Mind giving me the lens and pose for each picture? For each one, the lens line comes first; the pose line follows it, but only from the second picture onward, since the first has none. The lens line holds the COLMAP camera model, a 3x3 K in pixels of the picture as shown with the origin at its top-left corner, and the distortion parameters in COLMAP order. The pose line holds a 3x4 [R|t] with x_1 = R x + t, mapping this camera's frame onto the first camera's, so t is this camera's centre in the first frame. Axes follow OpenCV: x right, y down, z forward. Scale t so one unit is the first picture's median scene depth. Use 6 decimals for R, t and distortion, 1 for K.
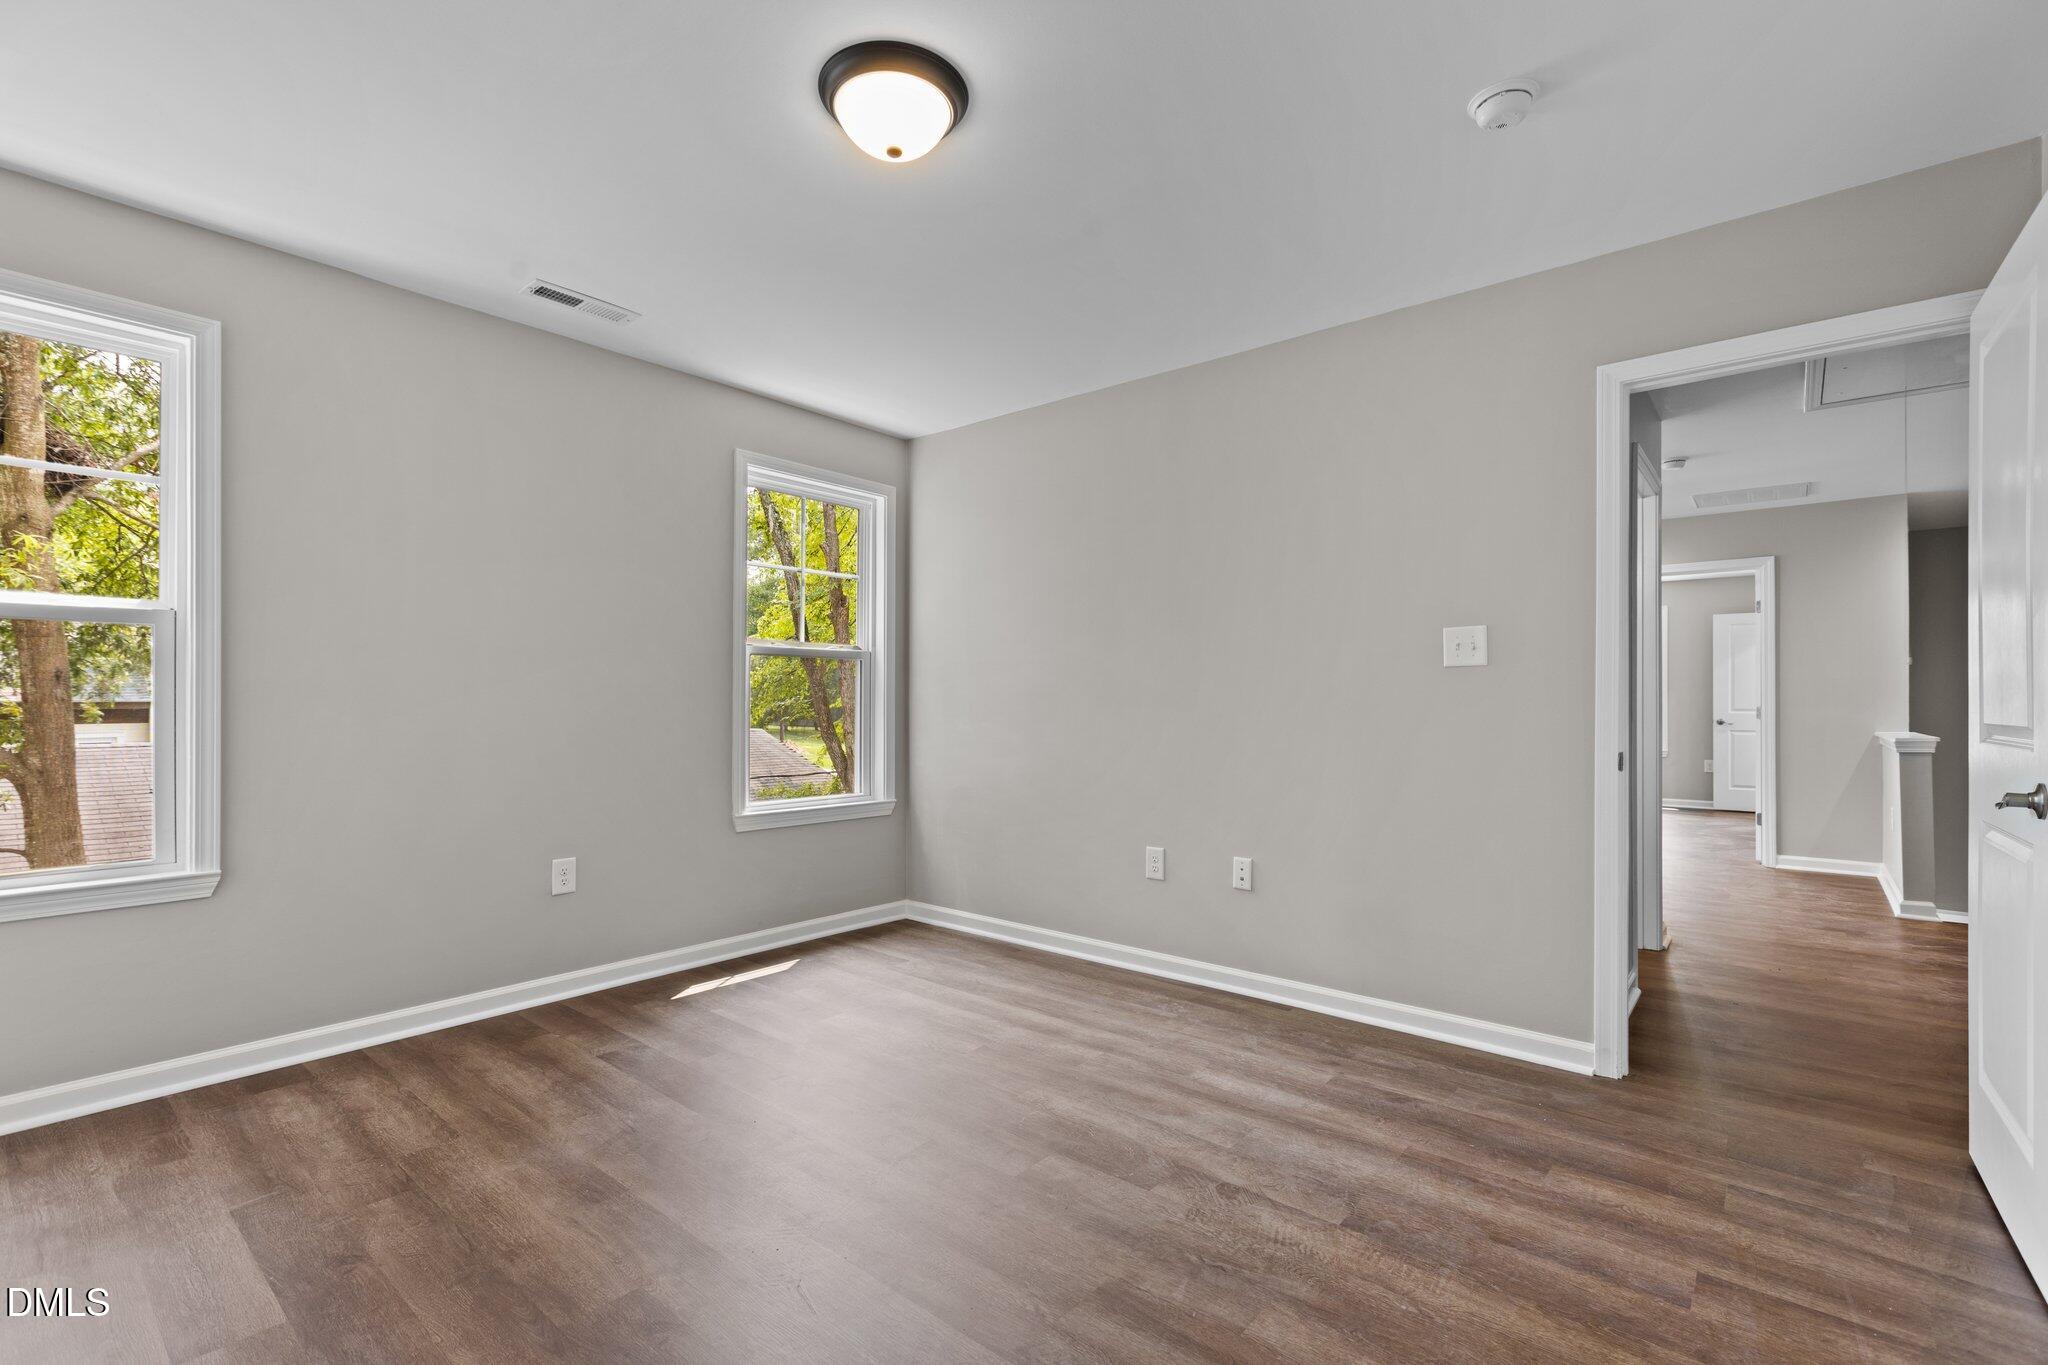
lens RADIAL K [[903.2, 0, 1024.0], [0, 903.2, 690.6], [0, 0, 1]] dist [-0.008091, -0.000156]
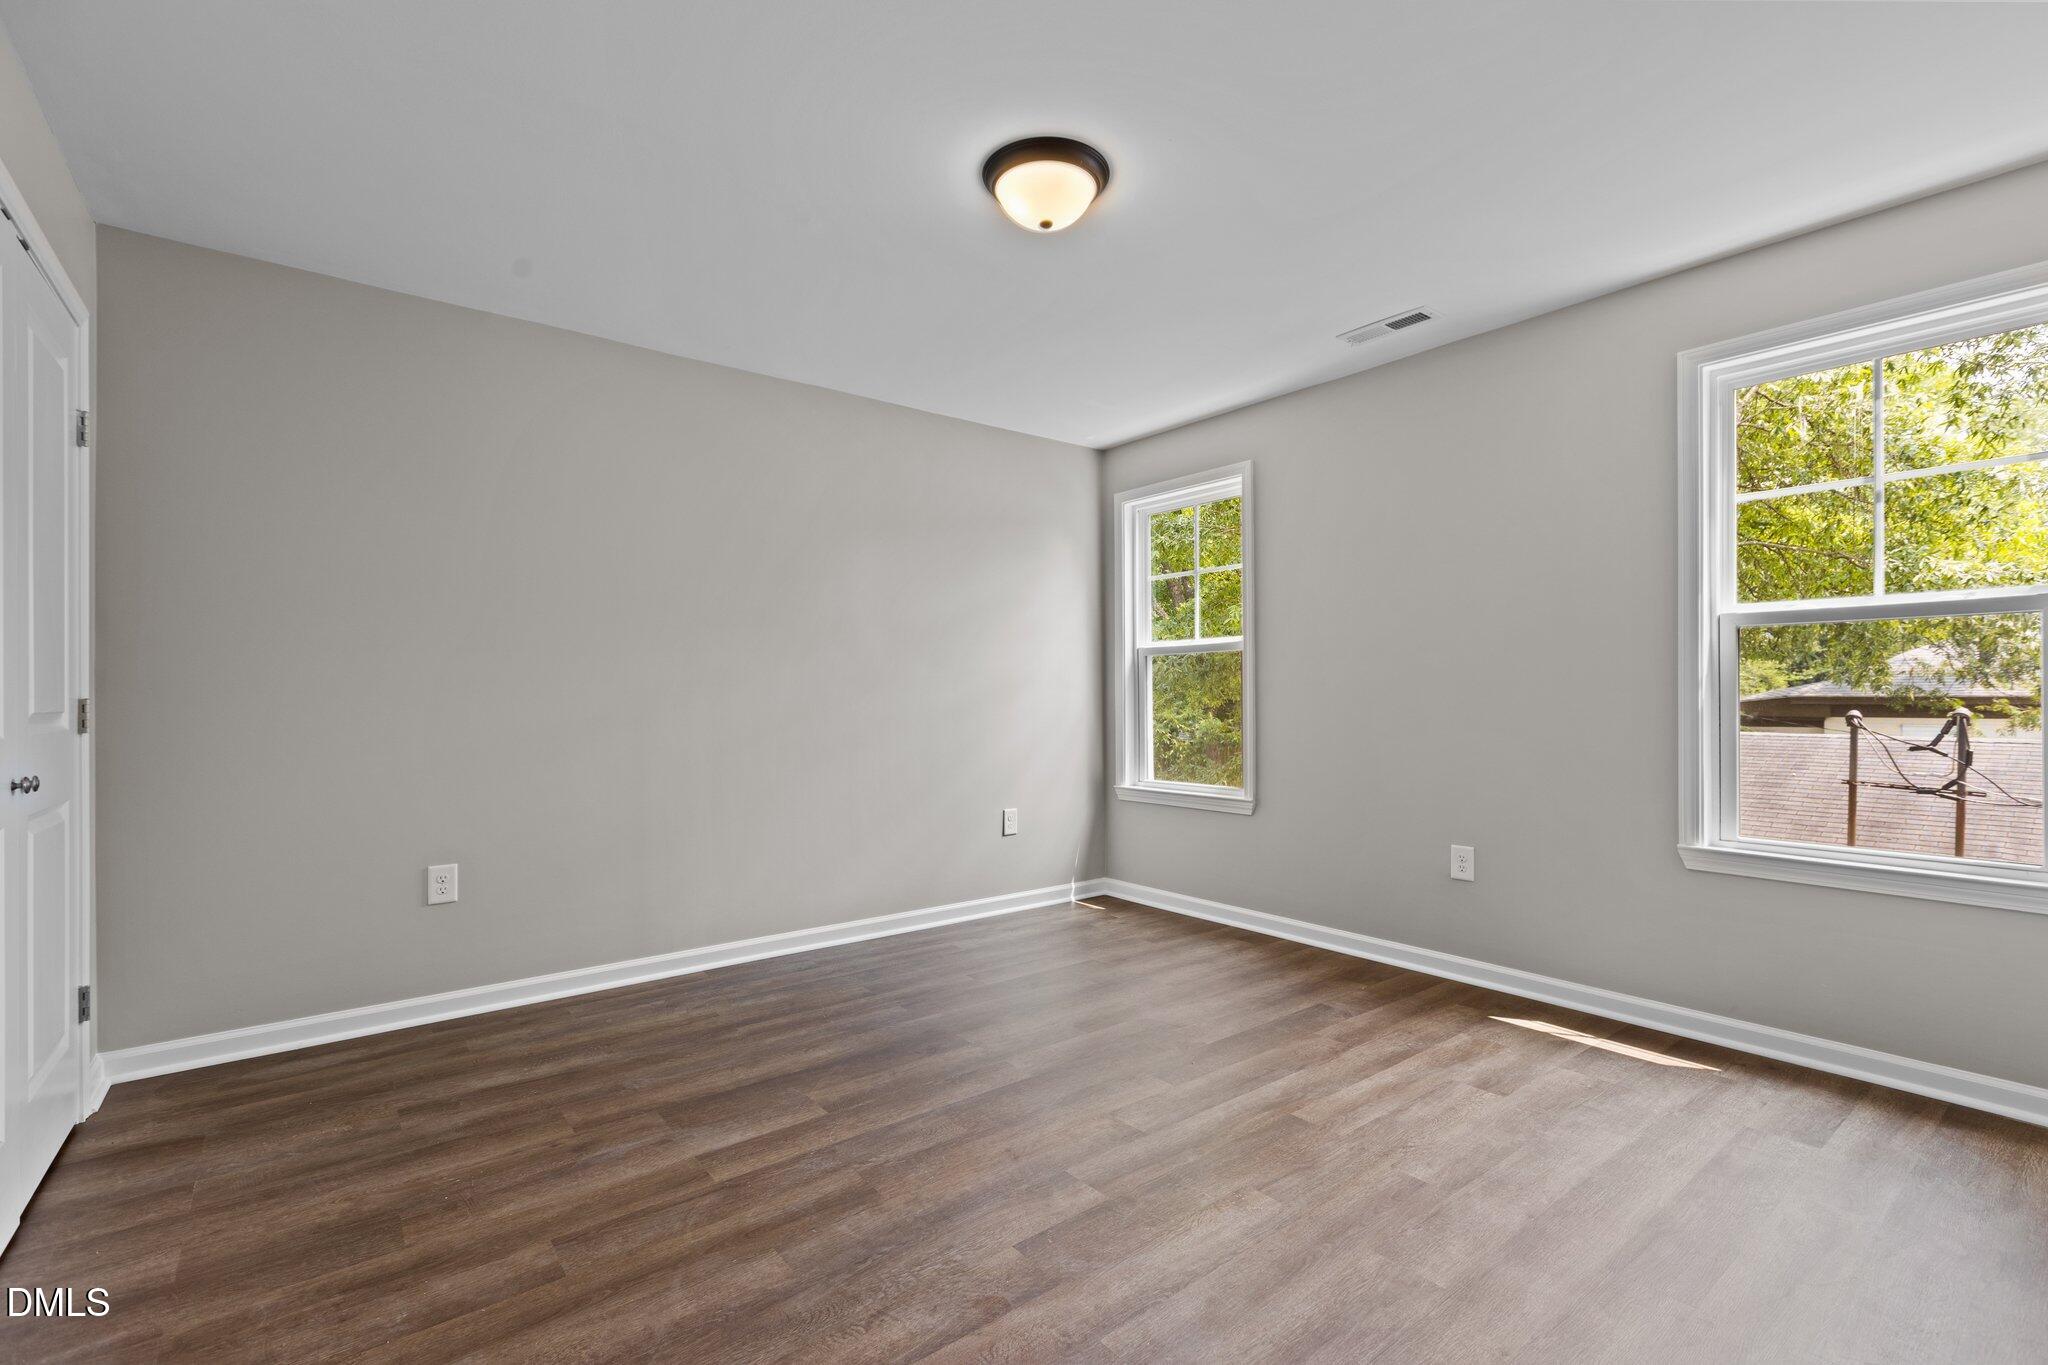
lens RADIAL K [[903.2, 0, 1022.4], [0, 903.2, 683.6], [0, 0, 1]] dist [-0.008091, -0.000156]
pose [[-0.192644, -0.012545, -0.981188, 0.689928], [0.011259, 0.999824, -0.014994, 0.012216], [0.981204, -0.013935, -0.192469, 0.811620]]
